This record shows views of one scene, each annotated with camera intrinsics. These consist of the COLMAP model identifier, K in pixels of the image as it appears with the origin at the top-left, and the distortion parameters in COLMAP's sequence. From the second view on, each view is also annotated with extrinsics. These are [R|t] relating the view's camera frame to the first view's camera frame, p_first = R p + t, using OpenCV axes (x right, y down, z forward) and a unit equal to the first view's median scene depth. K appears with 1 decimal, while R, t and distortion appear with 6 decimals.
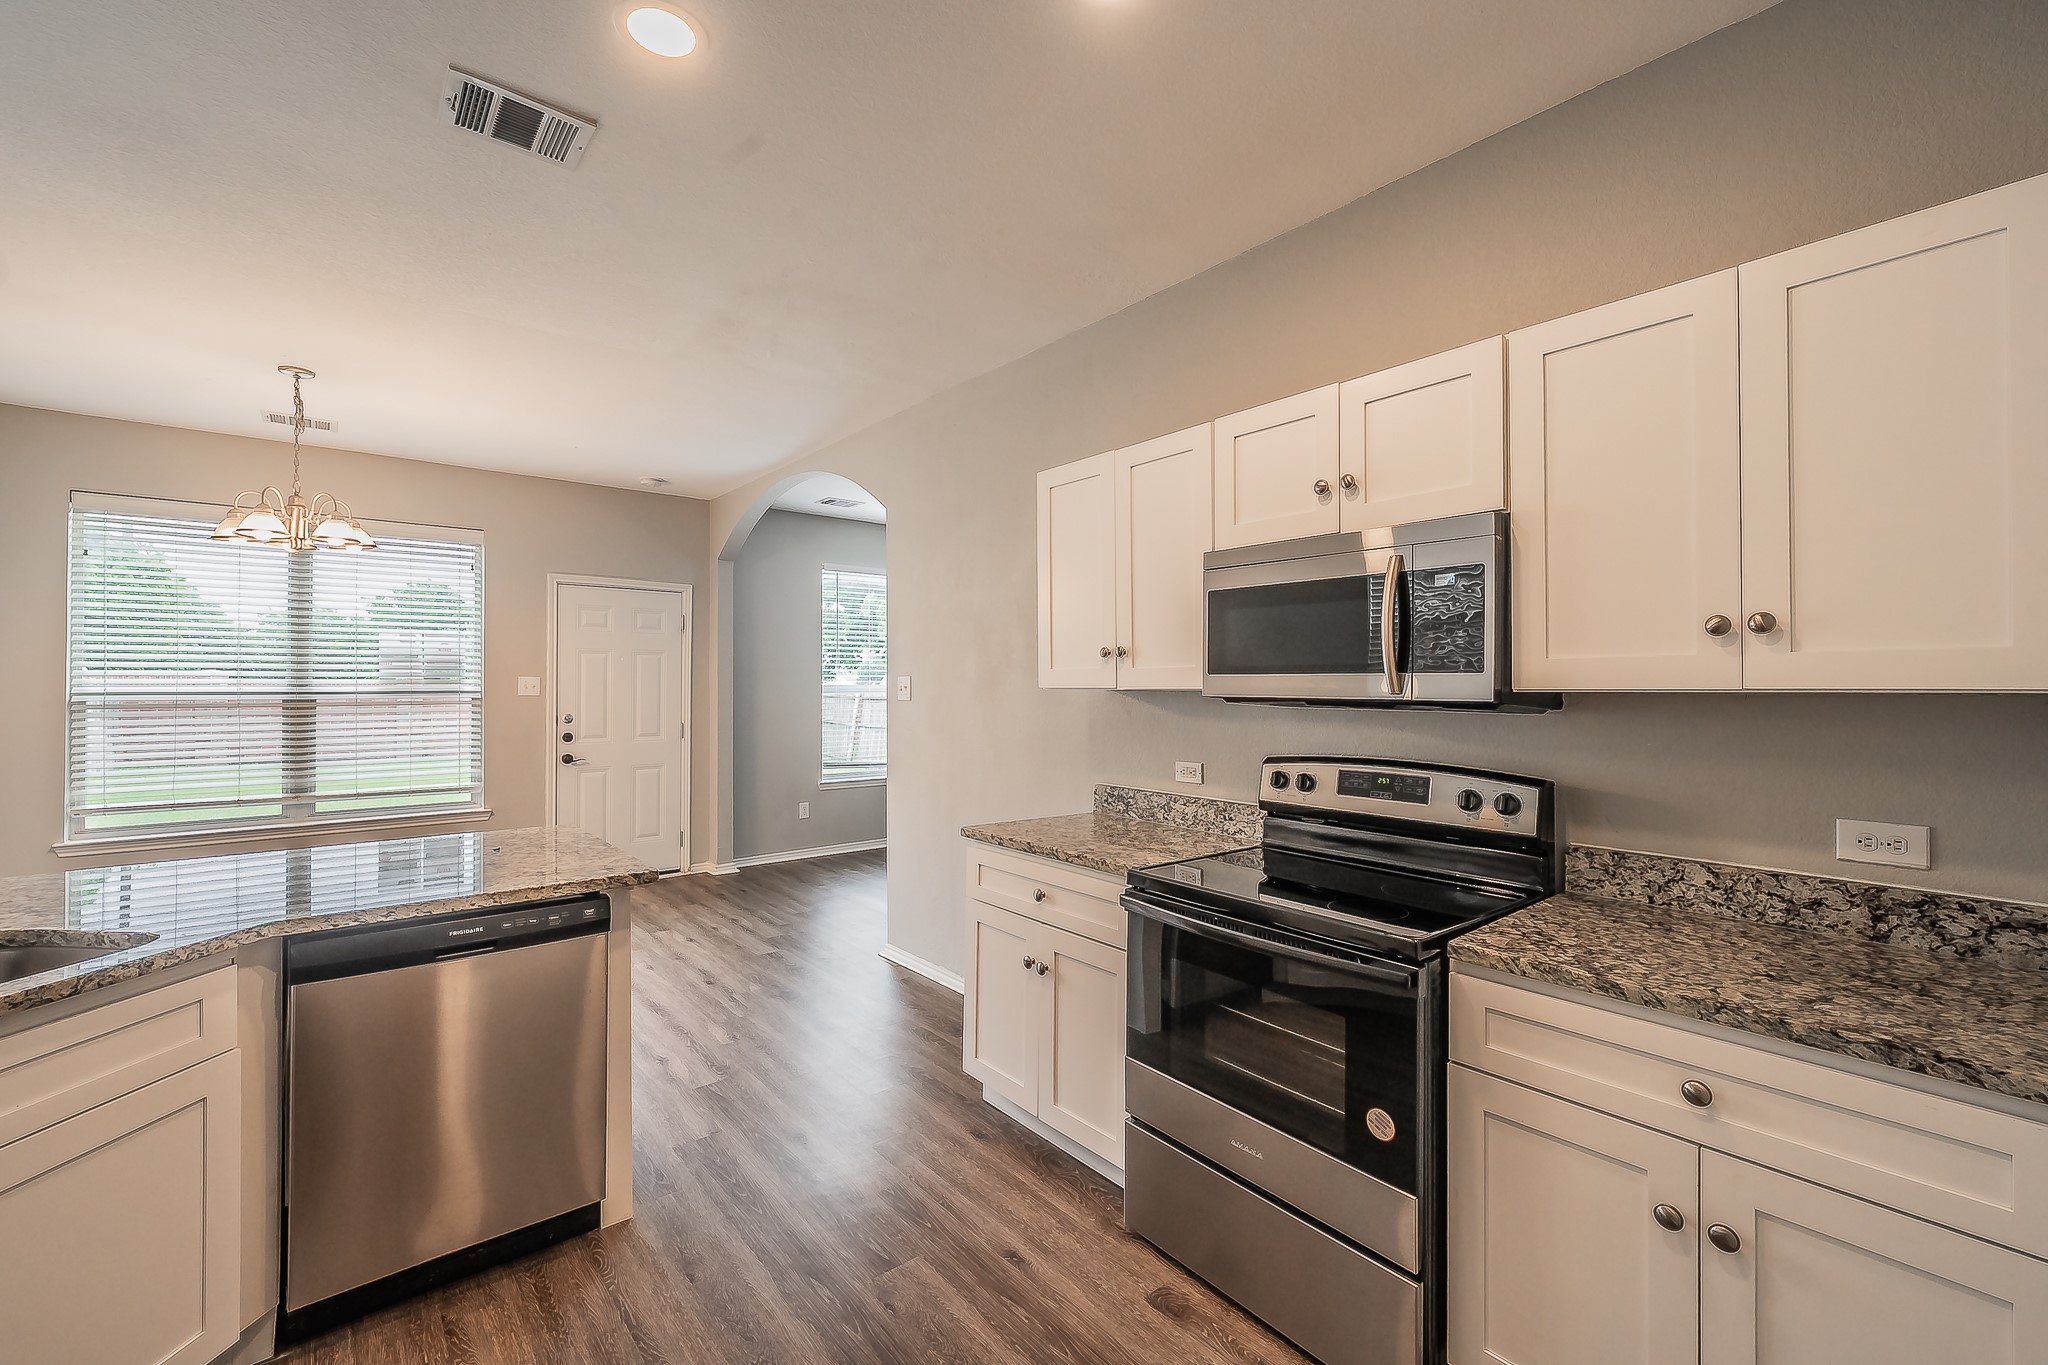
lens RADIAL K [[848.3, 0, 1040.4], [0, 848.3, 677.8], [0, 0, 1]] dist [0.003306, -0.000284]
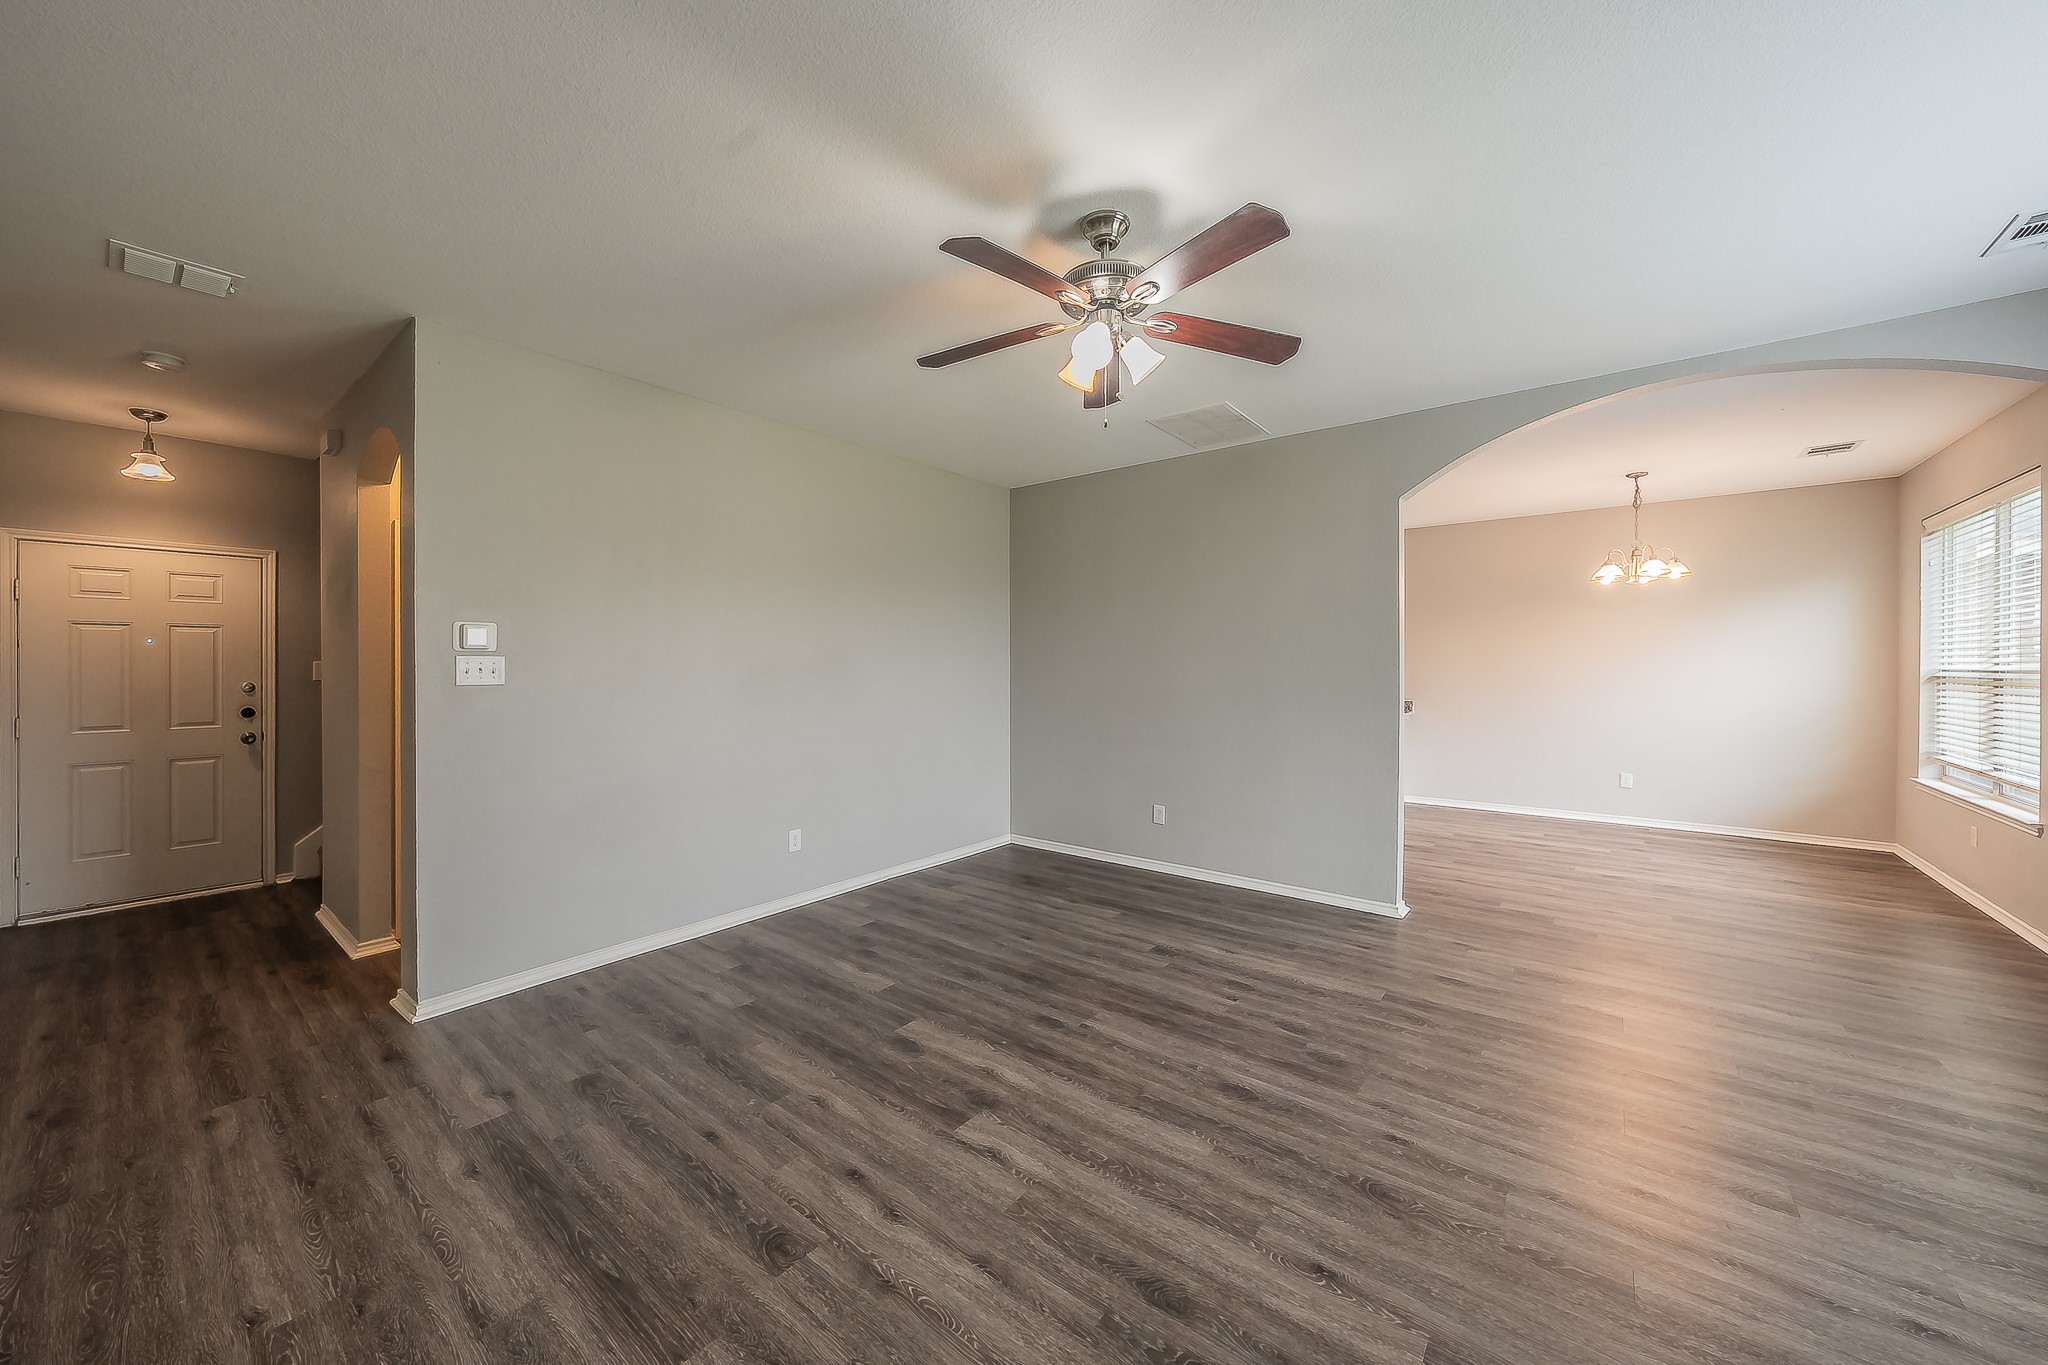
lens RADIAL K [[732.4, 0, 1062.6], [0, 732.4, 648.1], [0, 0, 1]] dist [-0.001963, 0.000155]
pose [[-0.972644, -0.005400, -0.232238, 0.409296], [0.000874, 0.999638, -0.026904, 0.013569], [0.232299, -0.026371, -0.972287, 1.613520]]
